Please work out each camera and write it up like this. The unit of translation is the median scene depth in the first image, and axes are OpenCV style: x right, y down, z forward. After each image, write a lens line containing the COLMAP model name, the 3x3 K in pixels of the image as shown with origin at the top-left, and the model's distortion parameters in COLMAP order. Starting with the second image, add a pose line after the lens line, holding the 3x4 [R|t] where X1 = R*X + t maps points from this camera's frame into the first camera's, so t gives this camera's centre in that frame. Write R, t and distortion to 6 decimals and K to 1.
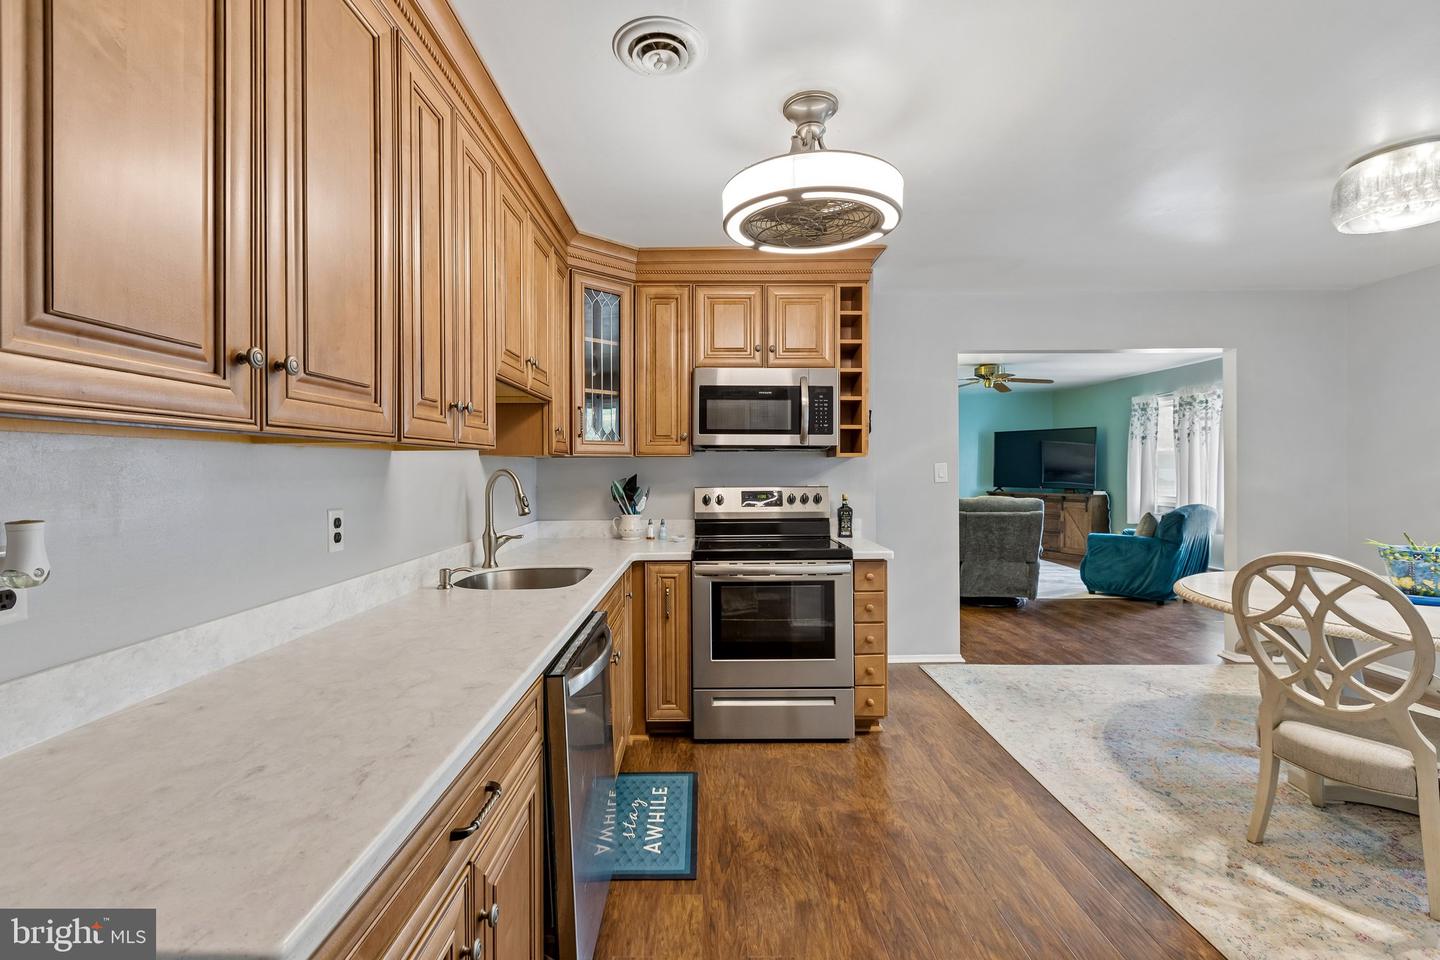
lens RADIAL K [[634.9, 0, 703.6], [0, 634.9, 467.9], [0, 0, 1]] dist [-0.000317, -0.000439]
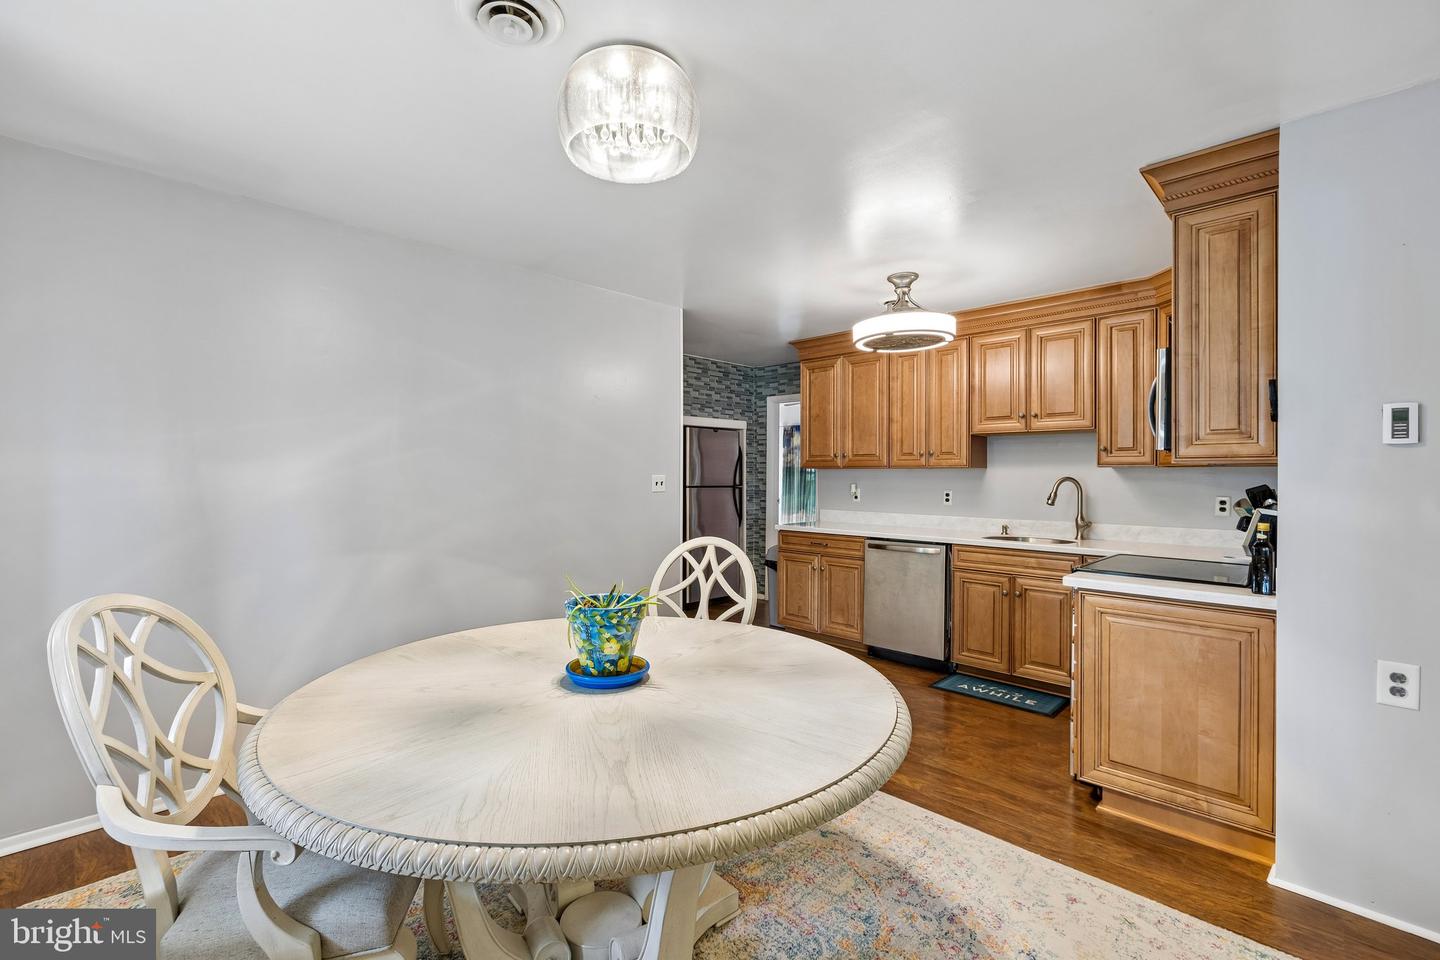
lens RADIAL K [[636.4, 0, 710.4], [0, 636.4, 474.7], [0, 0, 1]] dist [0.000779, -0.000378]
pose [[-0.696999, 0.004439, -0.717059, 1.408537], [0.000307, 0.999983, 0.005891, -0.012868], [0.717073, 0.003886, -0.696988, 1.425291]]
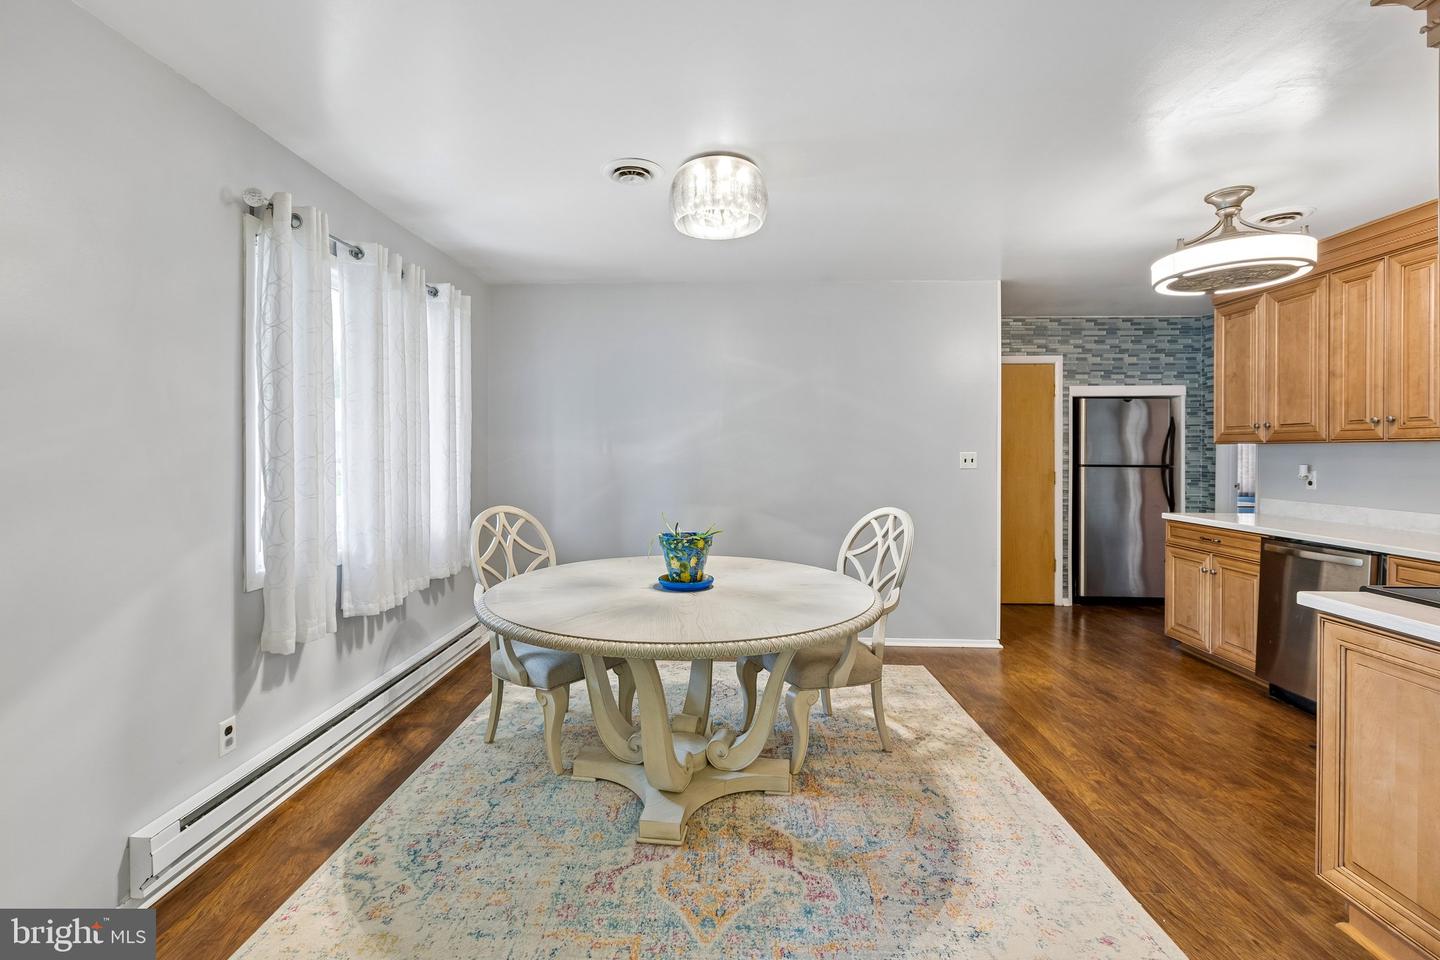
lens RADIAL K [[643.2, 0, 699.2], [0, 643.2, 456.7], [0, 0, 1]] dist [-0.003337, -0.001035]
pose [[-0.999322, 0.003634, 0.036633, 0.974016], [0.004009, 0.999940, 0.010177, -0.010223], [-0.036594, 0.010317, -0.999277, 1.864880]]
